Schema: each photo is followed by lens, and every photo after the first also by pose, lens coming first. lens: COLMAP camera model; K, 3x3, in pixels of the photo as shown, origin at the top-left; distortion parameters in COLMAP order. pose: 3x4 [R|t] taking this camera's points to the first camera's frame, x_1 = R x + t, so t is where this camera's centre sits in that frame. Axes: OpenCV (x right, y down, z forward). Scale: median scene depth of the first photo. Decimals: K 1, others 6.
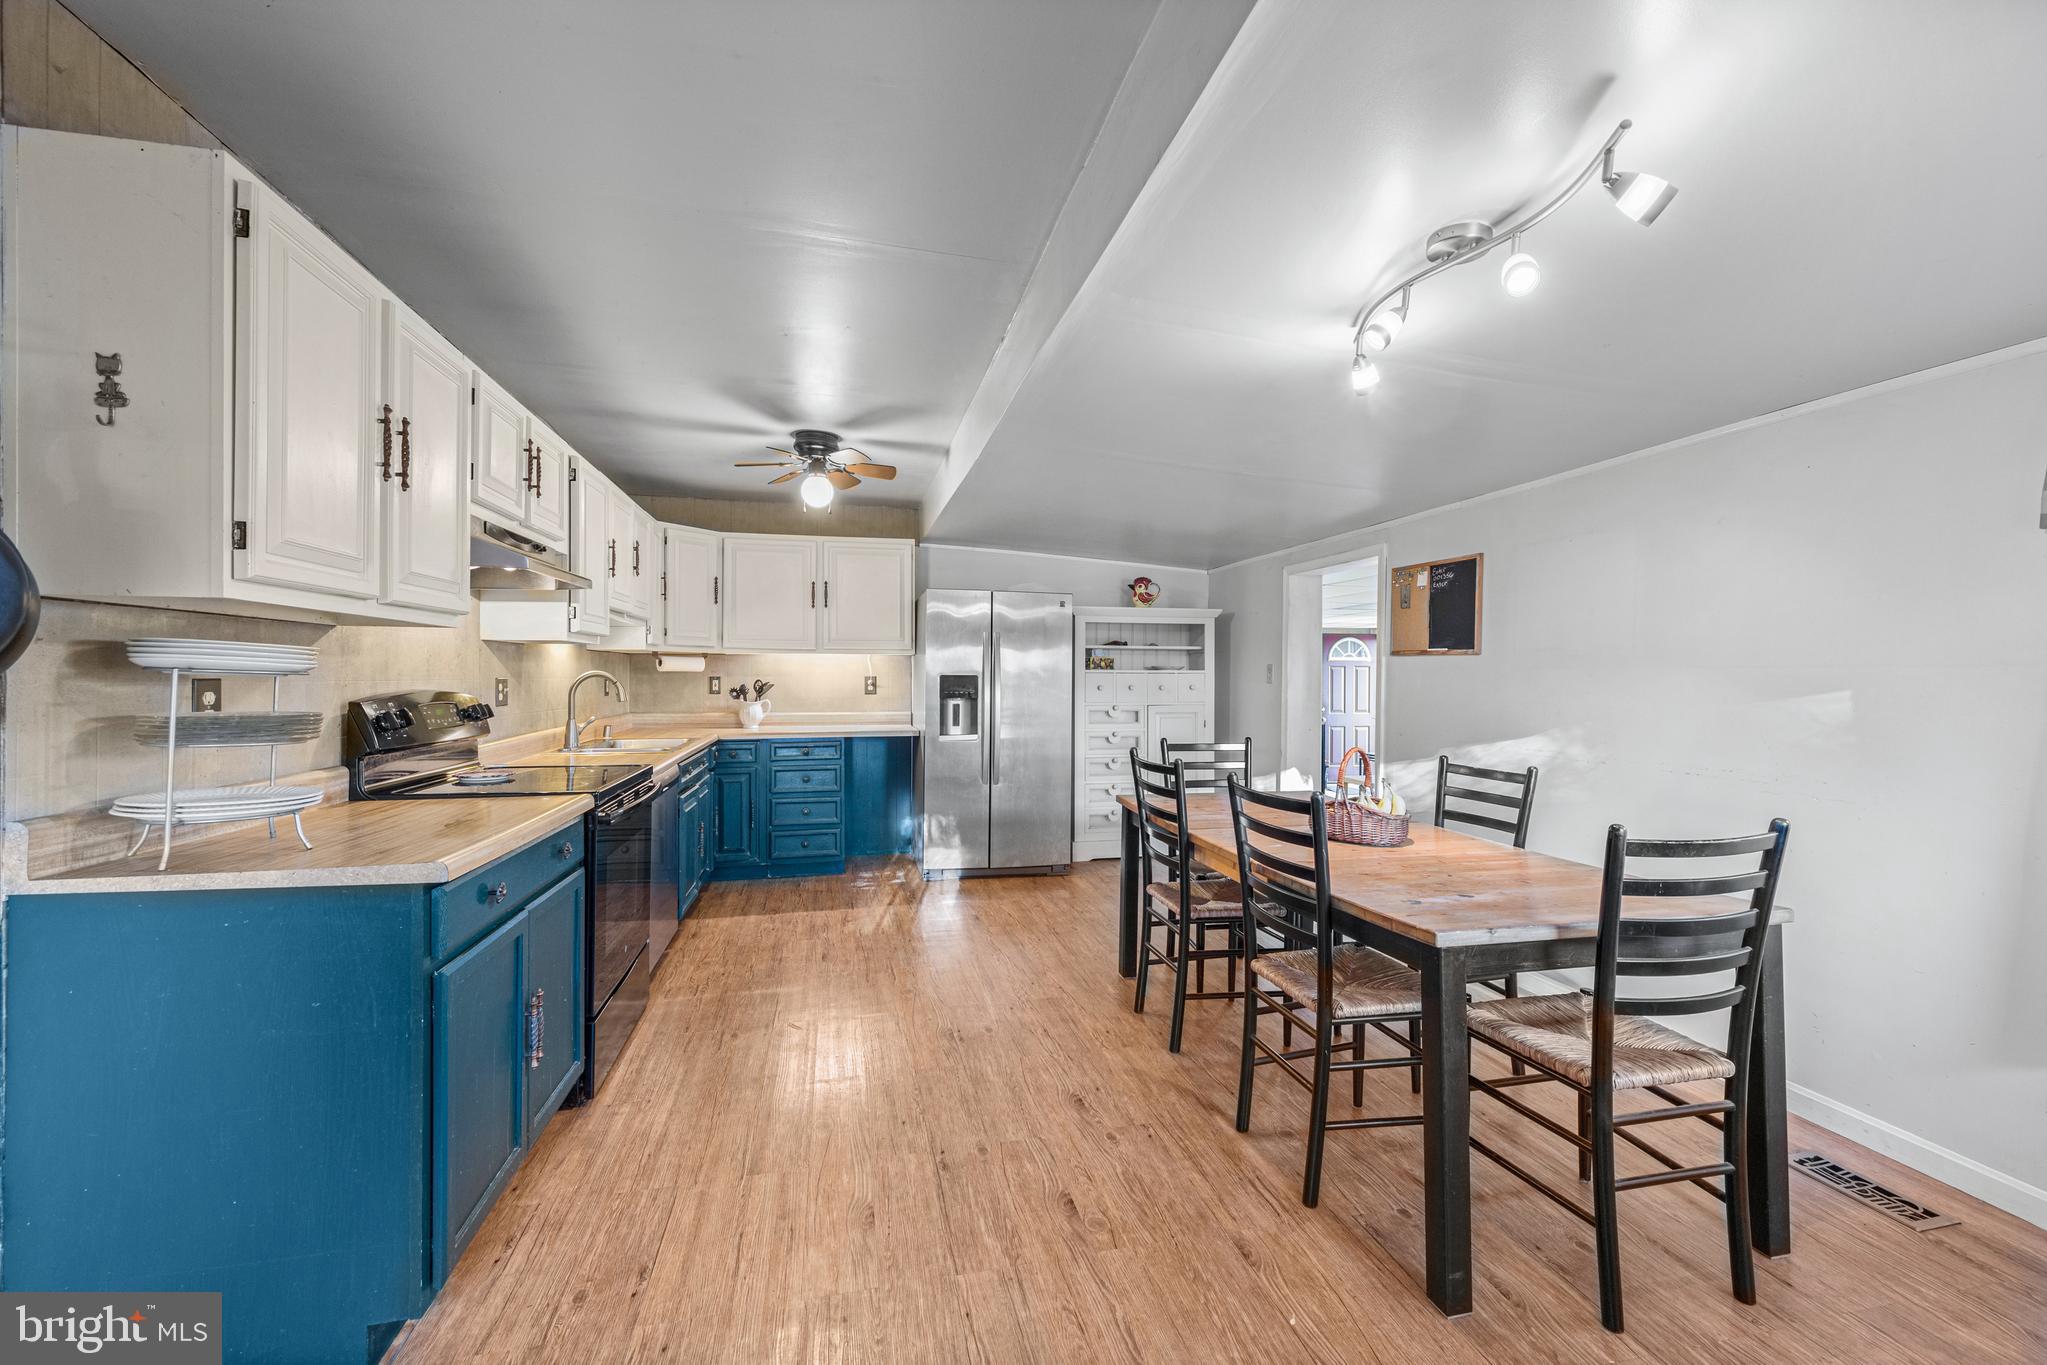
lens RADIAL K [[823.6, 0, 1020.4], [0, 823.6, 663.2], [0, 0, 1]] dist [-0.001468, 0.000220]
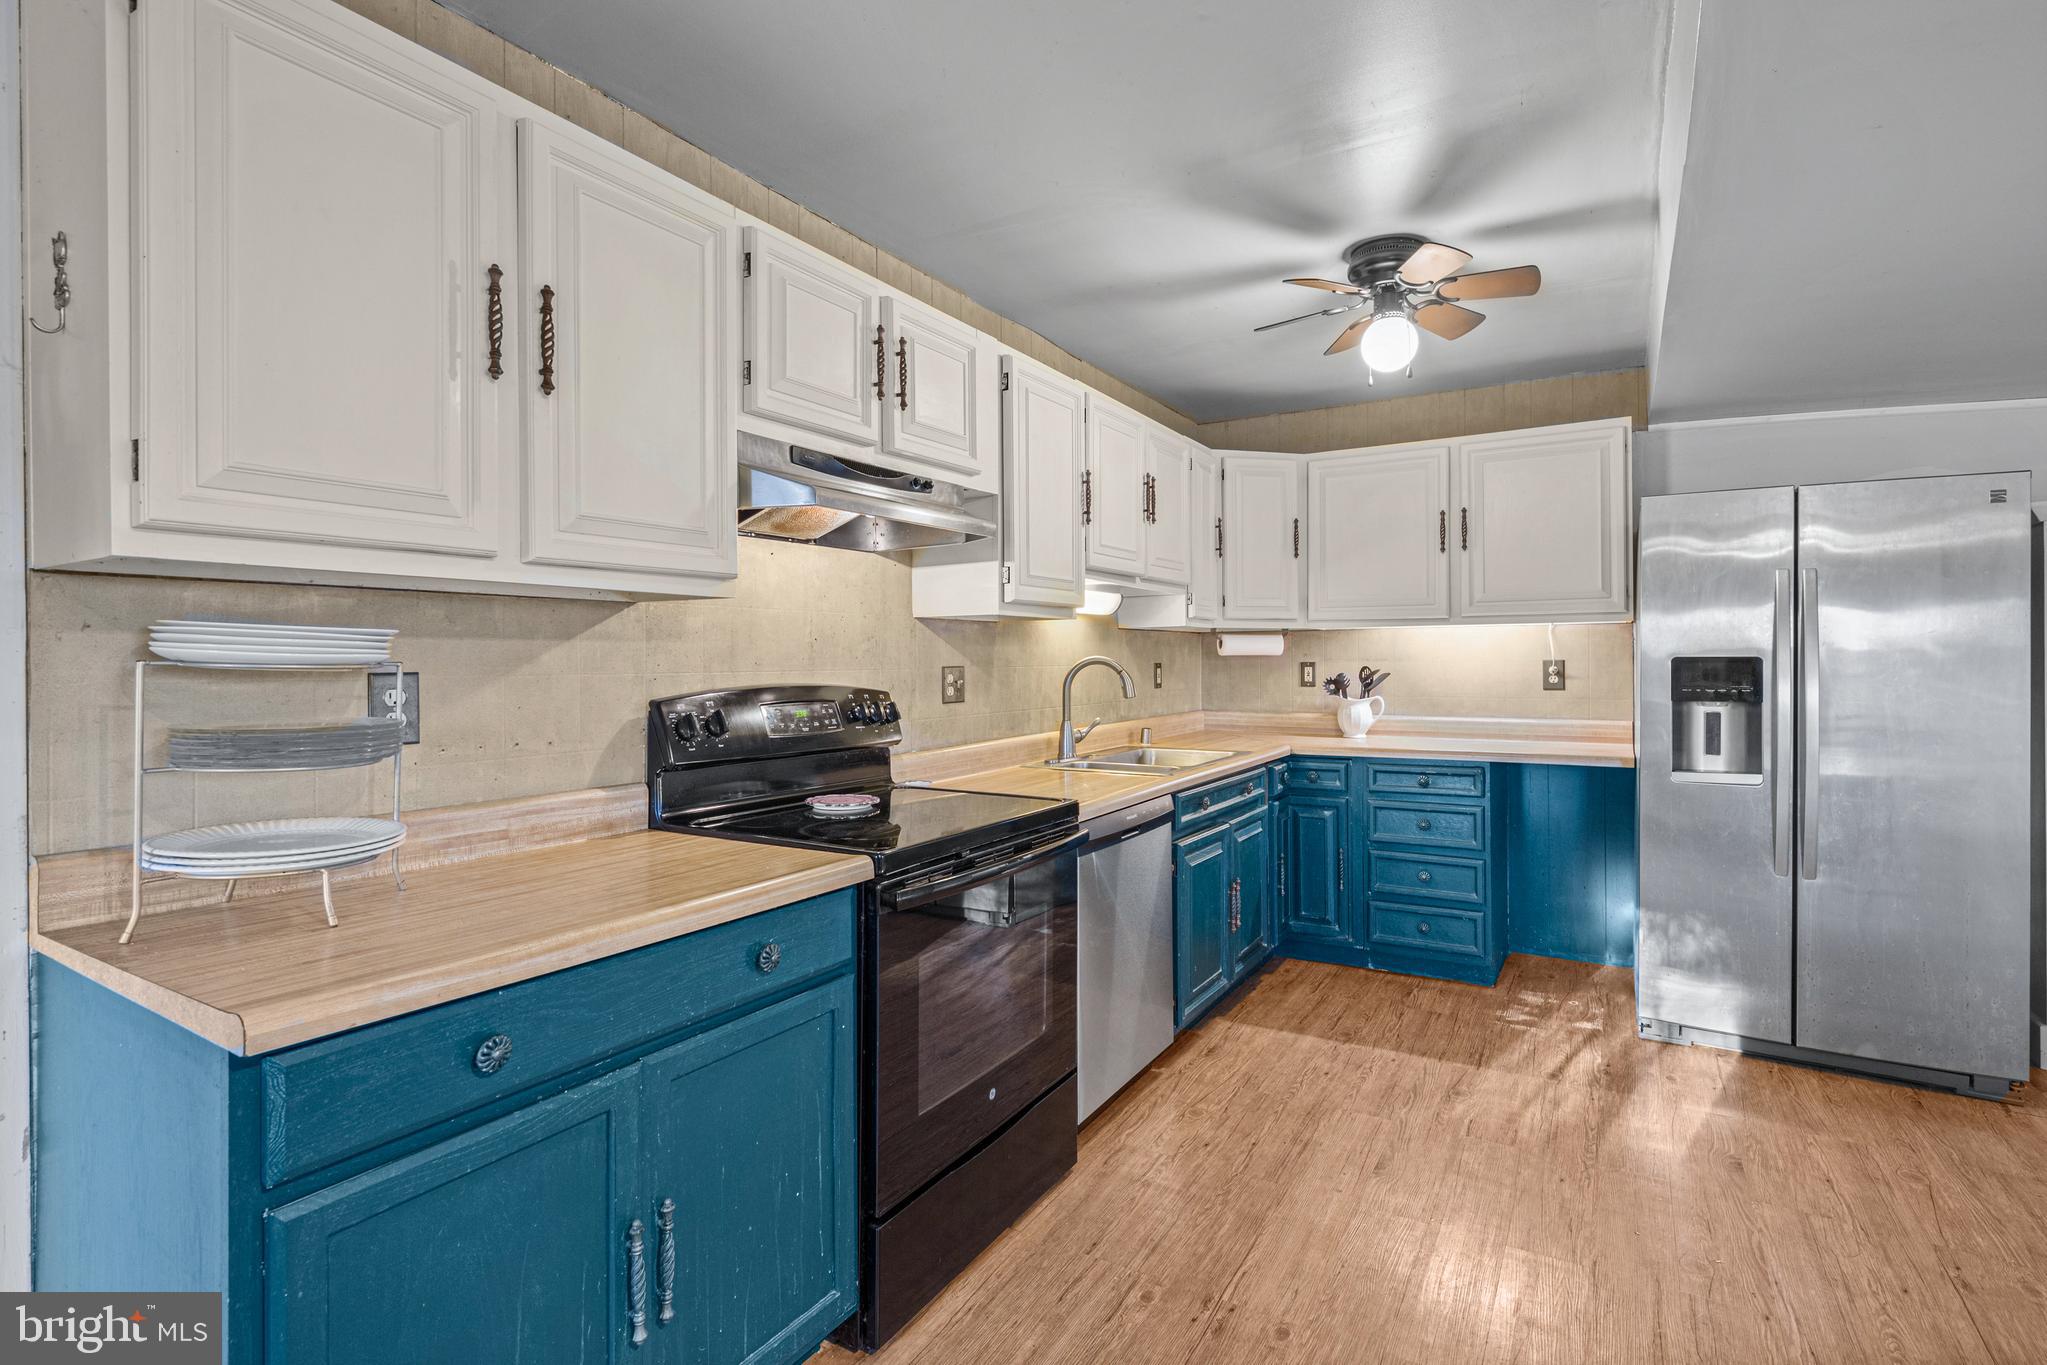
lens RADIAL K [[966.0, 0, 1039.3], [0, 966.0, 659.8], [0, 0, 1]] dist [-0.001936, -0.000319]
pose [[0.725990, -0.006593, -0.687674, 0.034127], [0.017604, 0.999805, 0.009000, 0.003249], [0.687480, -0.018640, 0.725964, 0.272447]]
